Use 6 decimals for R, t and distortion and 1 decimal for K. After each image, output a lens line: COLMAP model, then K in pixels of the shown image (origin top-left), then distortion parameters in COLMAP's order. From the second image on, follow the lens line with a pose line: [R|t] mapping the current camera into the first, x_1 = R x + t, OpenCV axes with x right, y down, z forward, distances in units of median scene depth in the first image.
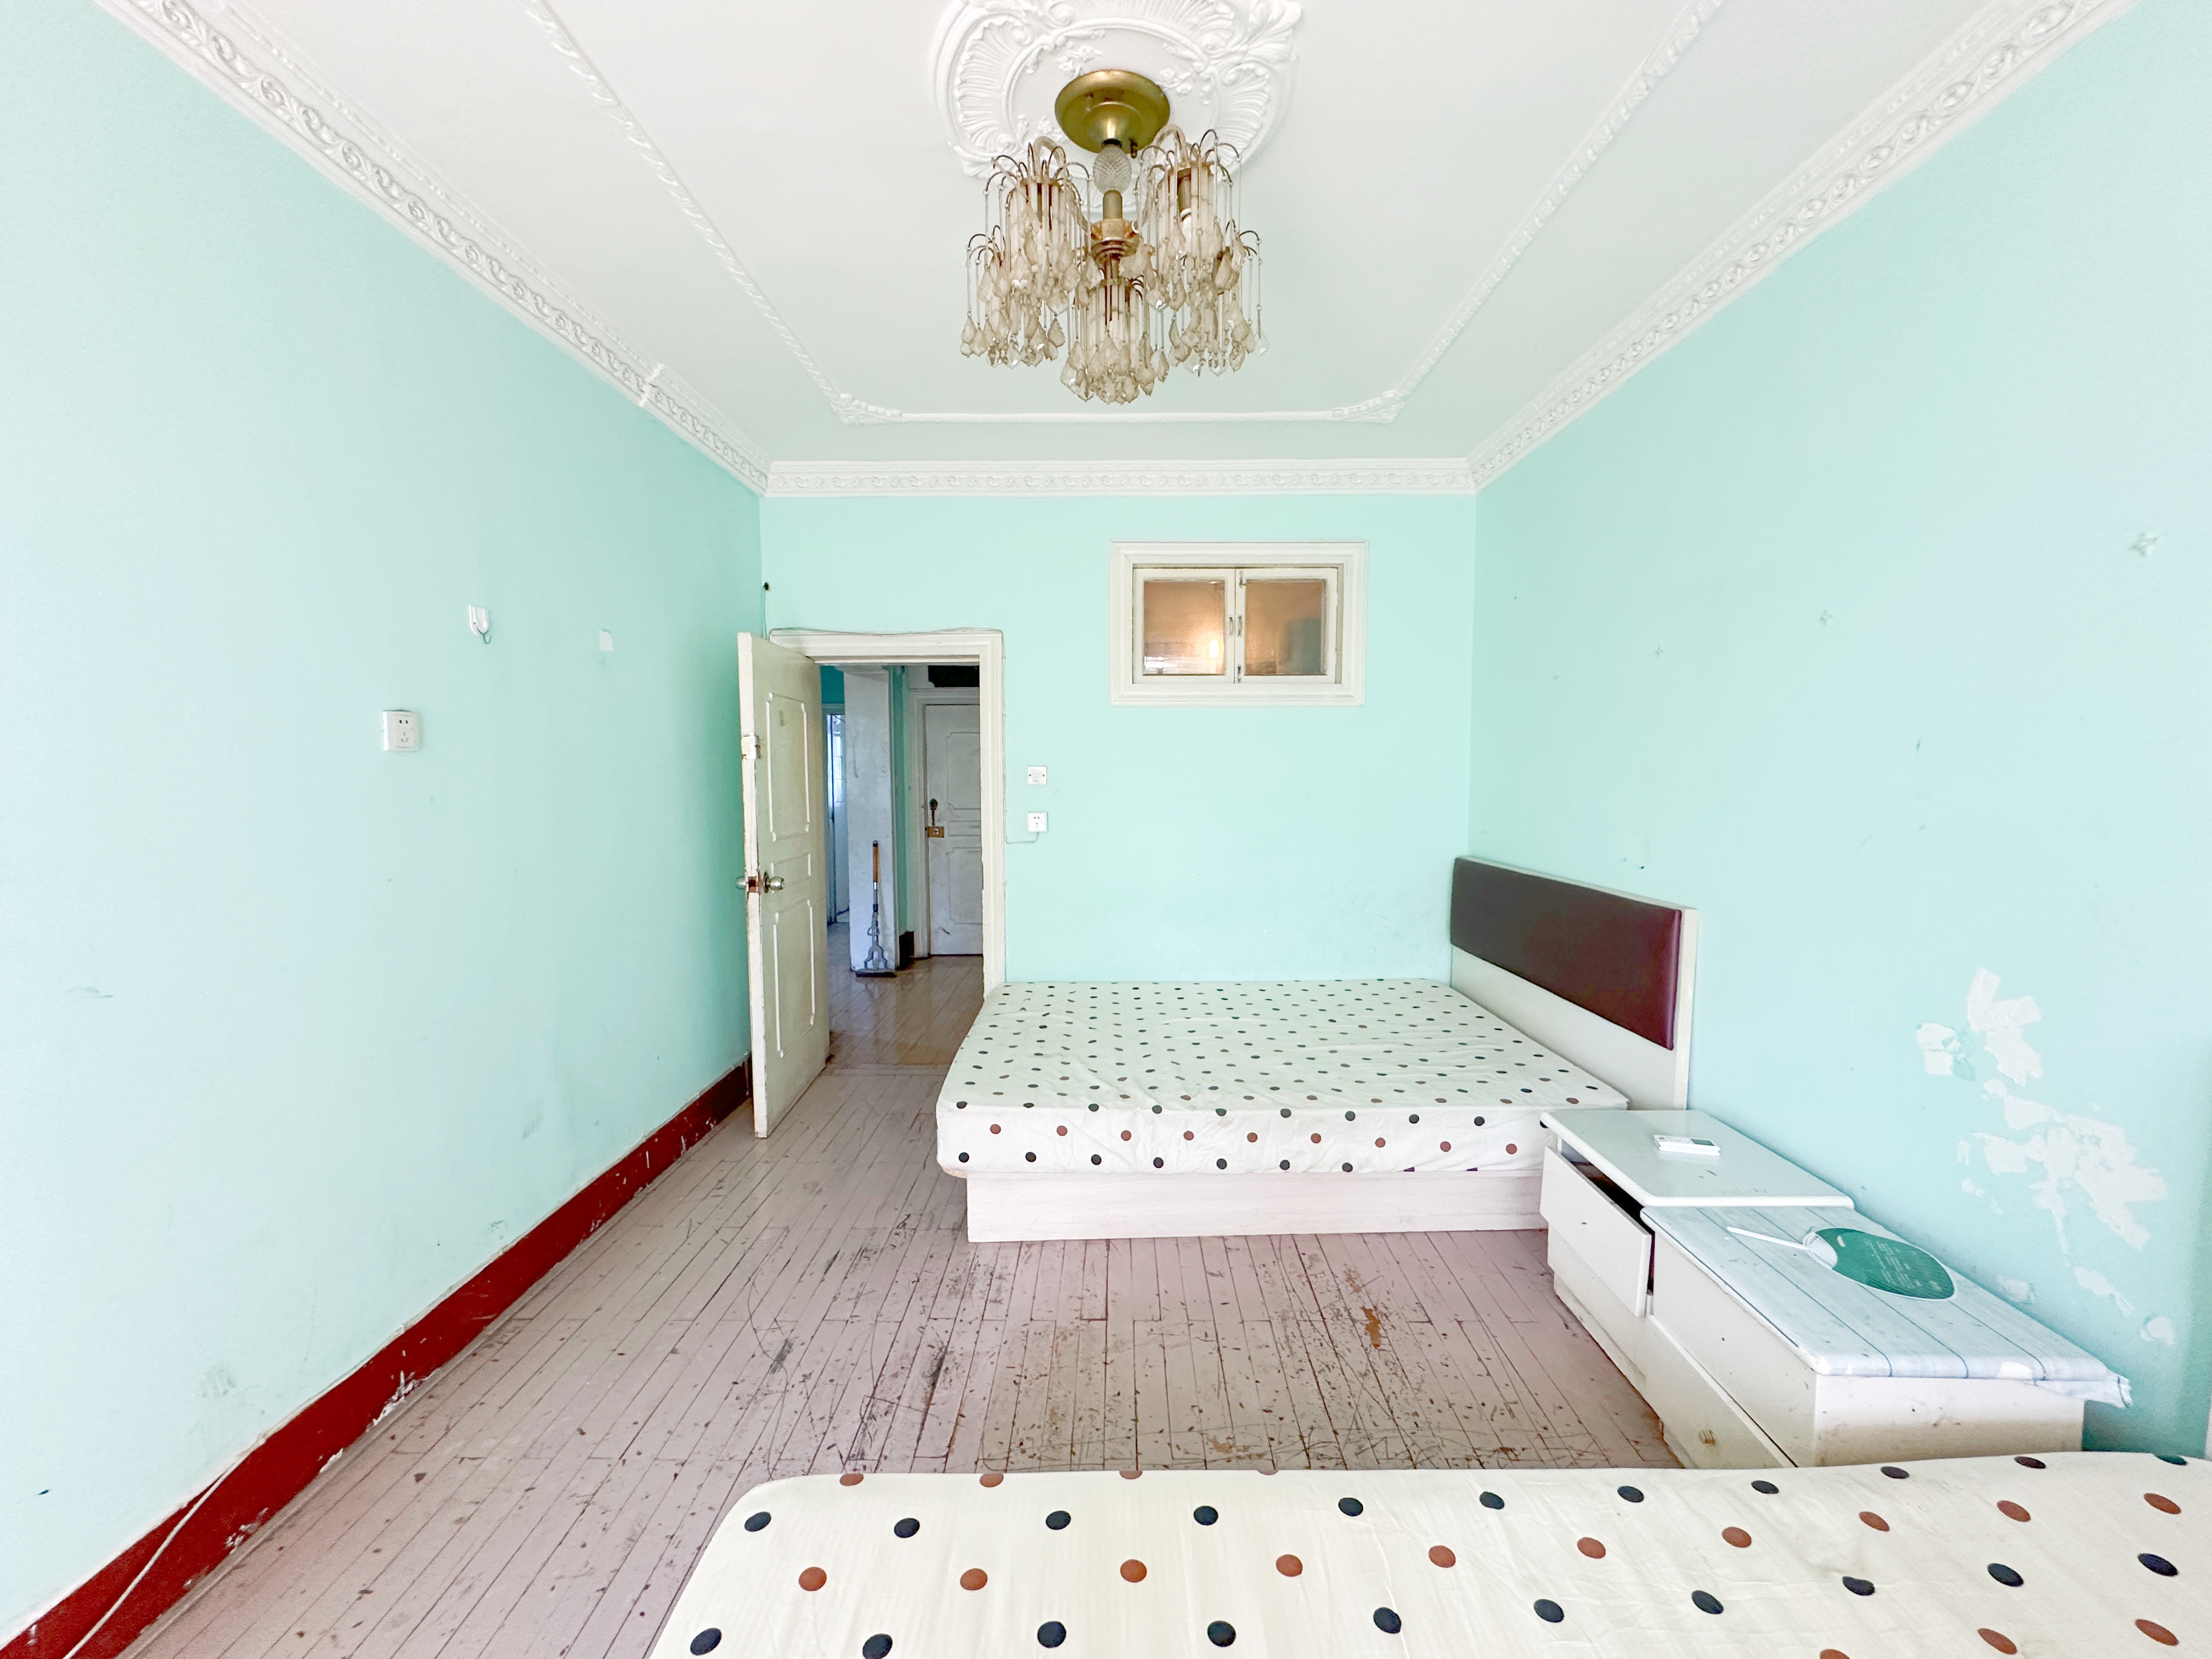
lens RADIAL K [[883.6, 0, 1106.0], [0, 883.6, 829.5], [0, 0, 1]] dist [-0.001081, -0.000064]
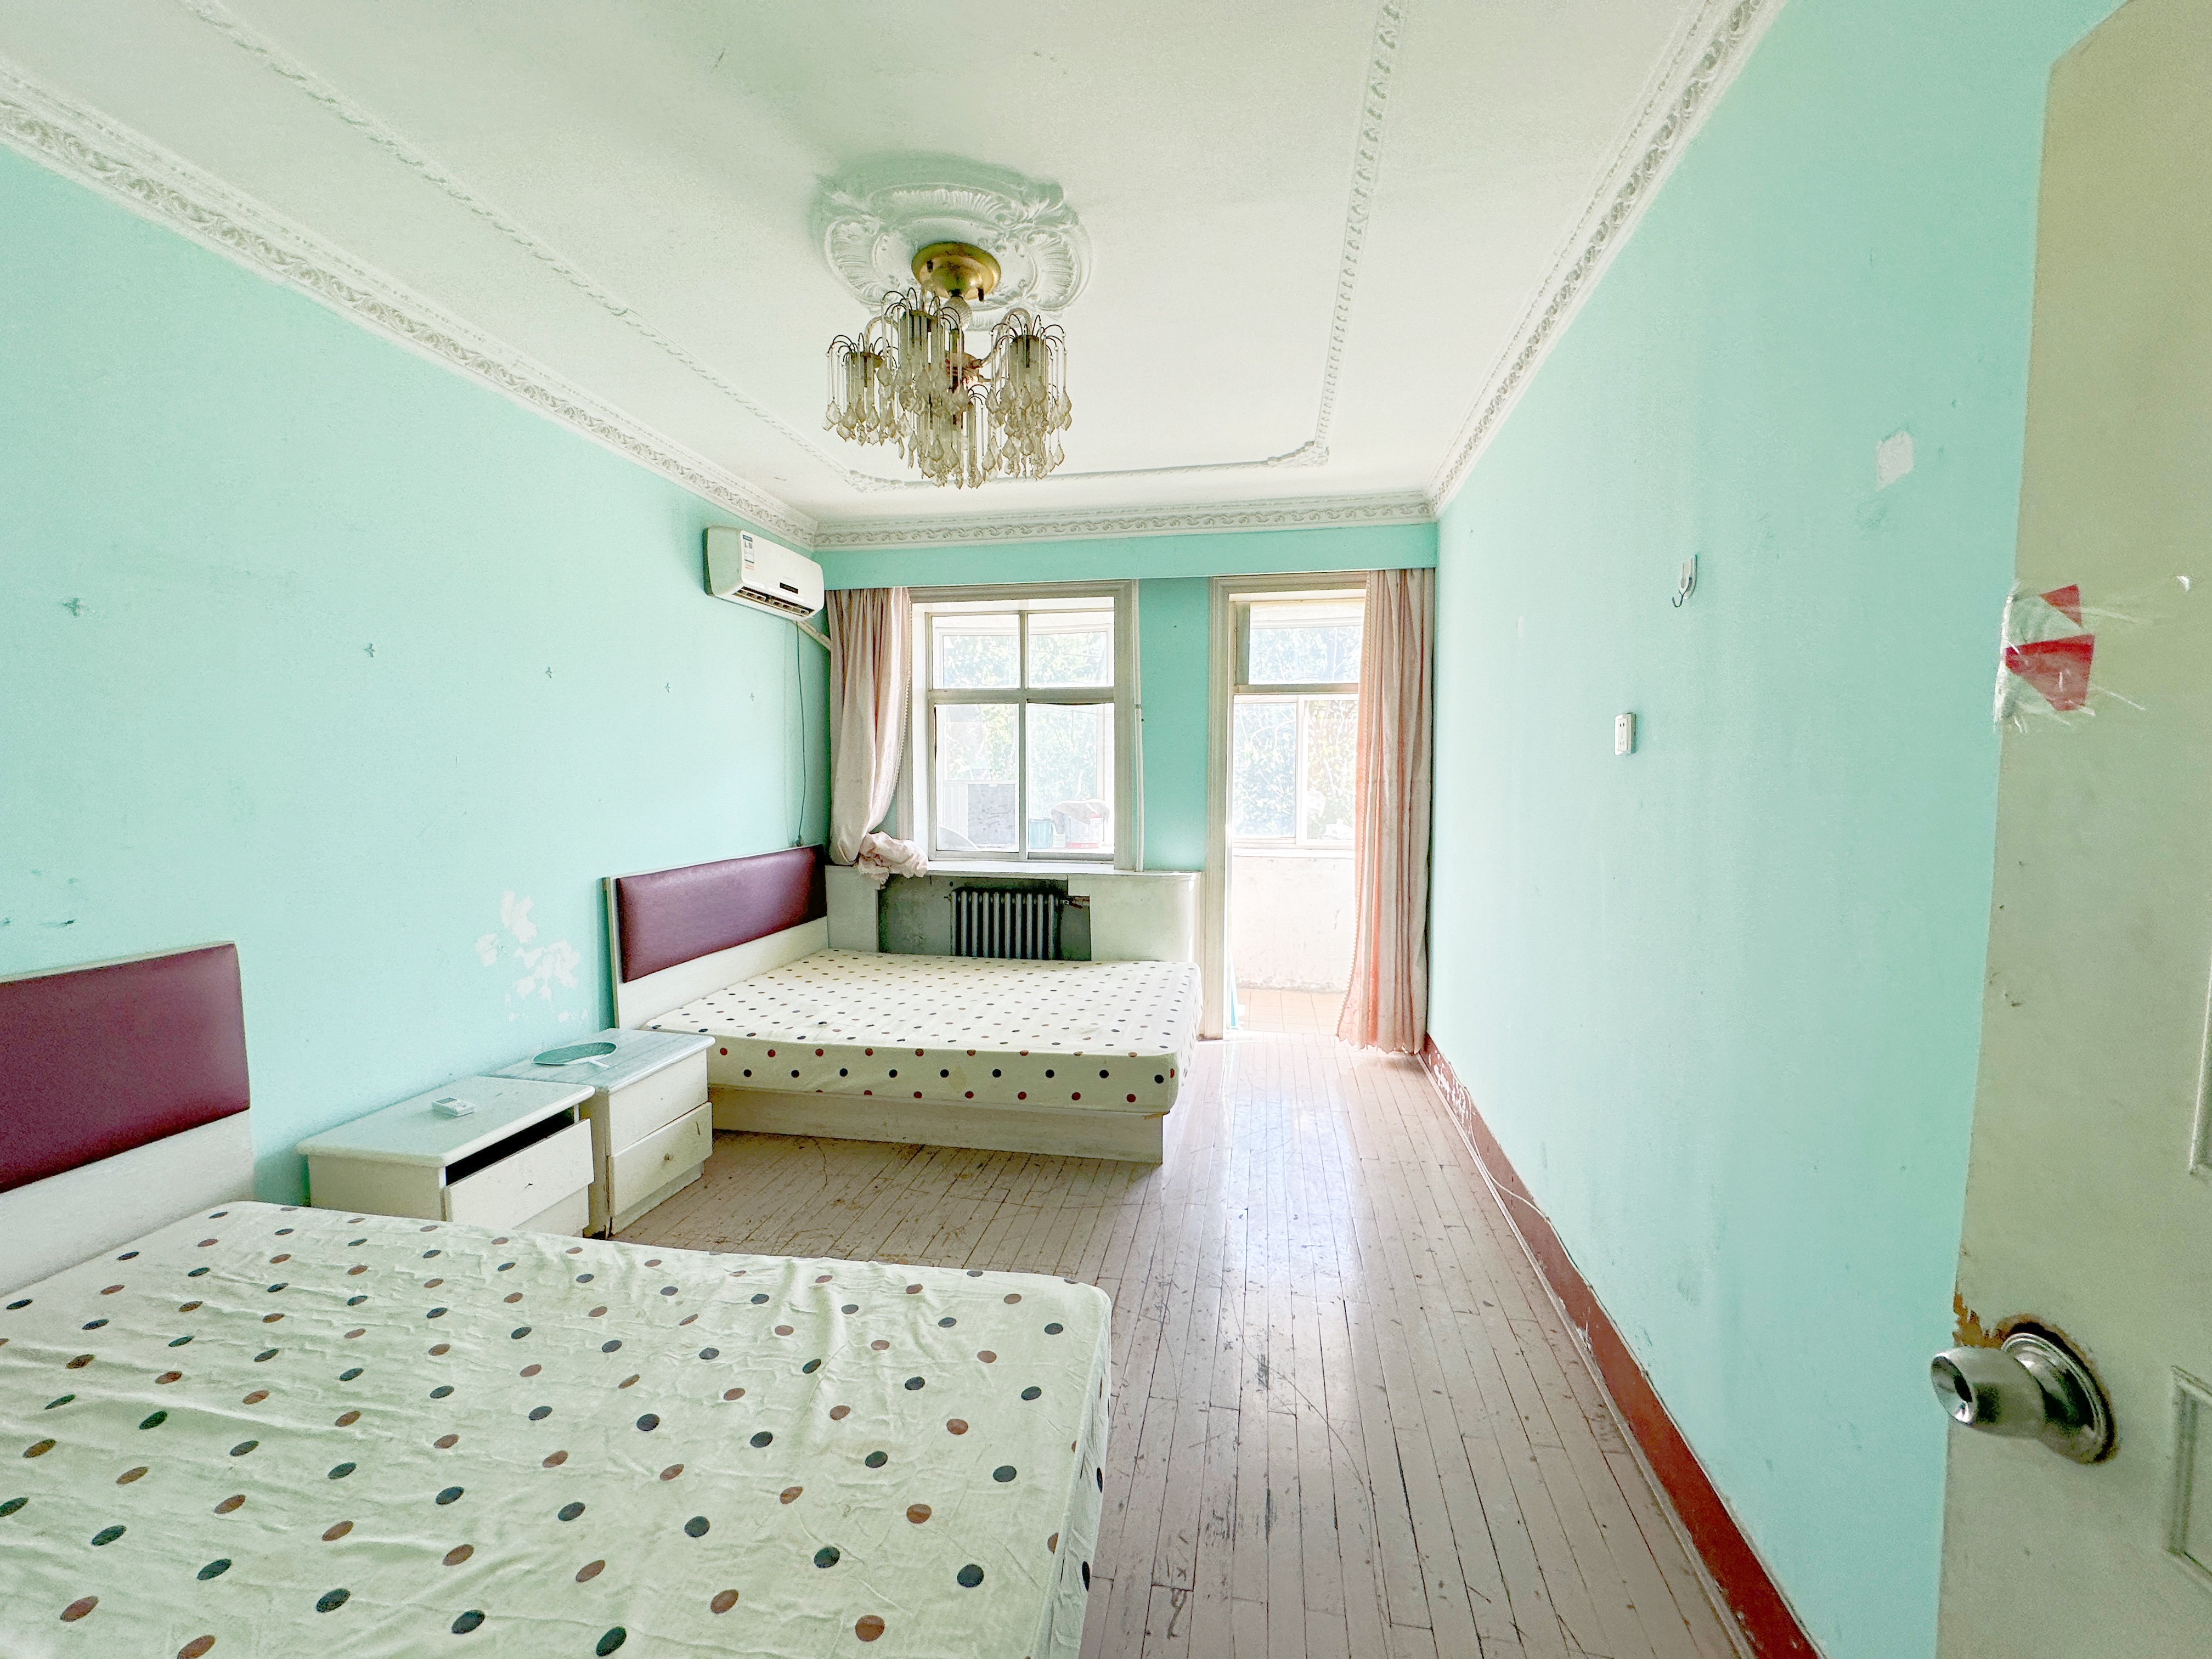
lens RADIAL K [[883.6, 0, 1106.0], [0, 883.6, 829.5], [0, 0, 1]] dist [-0.001081, -0.000064]
pose [[-0.985415, -0.008017, 0.169979, -0.452907], [0.014059, 0.991639, 0.128274, -0.163104], [-0.169586, 0.128793, -0.977063, 2.425929]]
